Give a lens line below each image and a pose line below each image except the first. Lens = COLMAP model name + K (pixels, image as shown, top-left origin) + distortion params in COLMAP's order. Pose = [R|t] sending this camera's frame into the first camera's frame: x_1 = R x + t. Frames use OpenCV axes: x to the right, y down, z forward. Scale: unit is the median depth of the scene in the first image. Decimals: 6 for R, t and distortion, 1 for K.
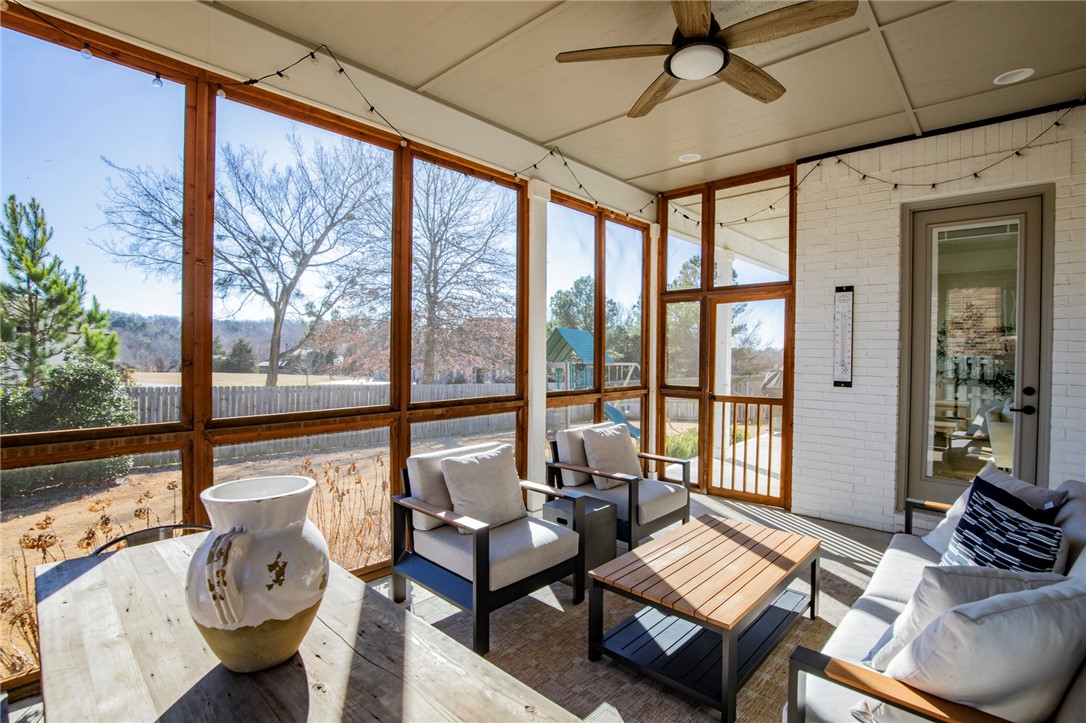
lens RADIAL K [[509.2, 0, 548.4], [0, 509.2, 369.2], [0, 0, 1]] dist [-0.029313, 0.002402]
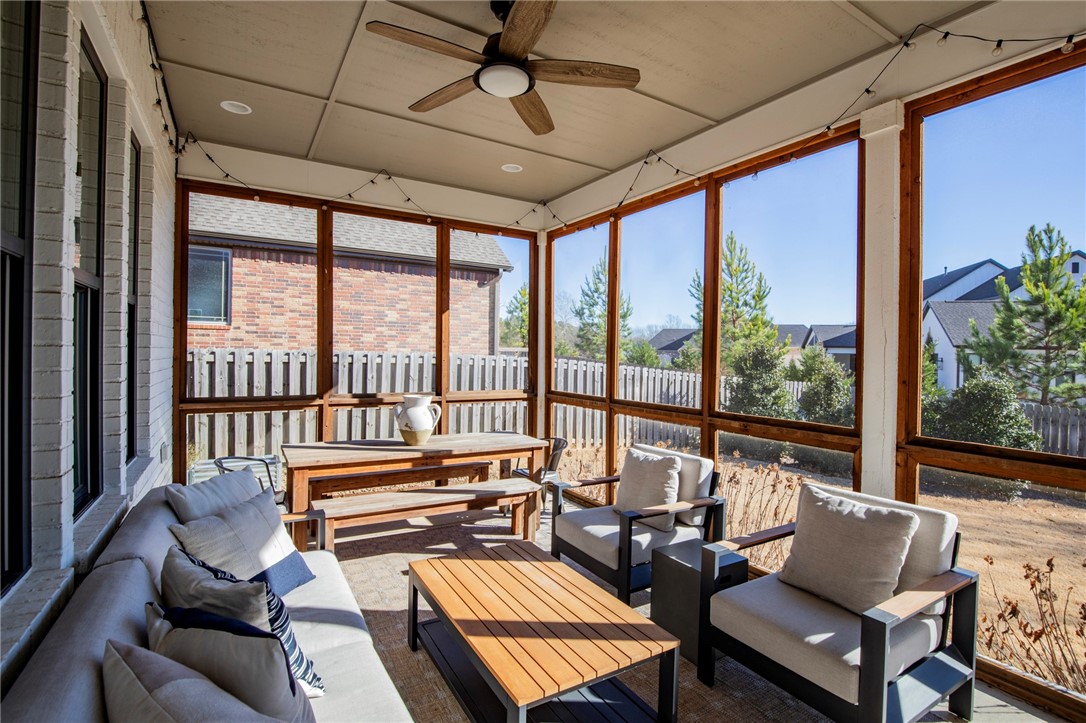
lens RADIAL K [[509.2, 0, 544.1], [0, 509.2, 356.1], [0, 0, 1]] dist [-0.029313, 0.002402]
pose [[-0.273080, -0.012221, -0.961914, 1.009207], [-0.057084, 0.998363, 0.003522, -0.036594], [0.960296, 0.055872, -0.273331, 1.093881]]
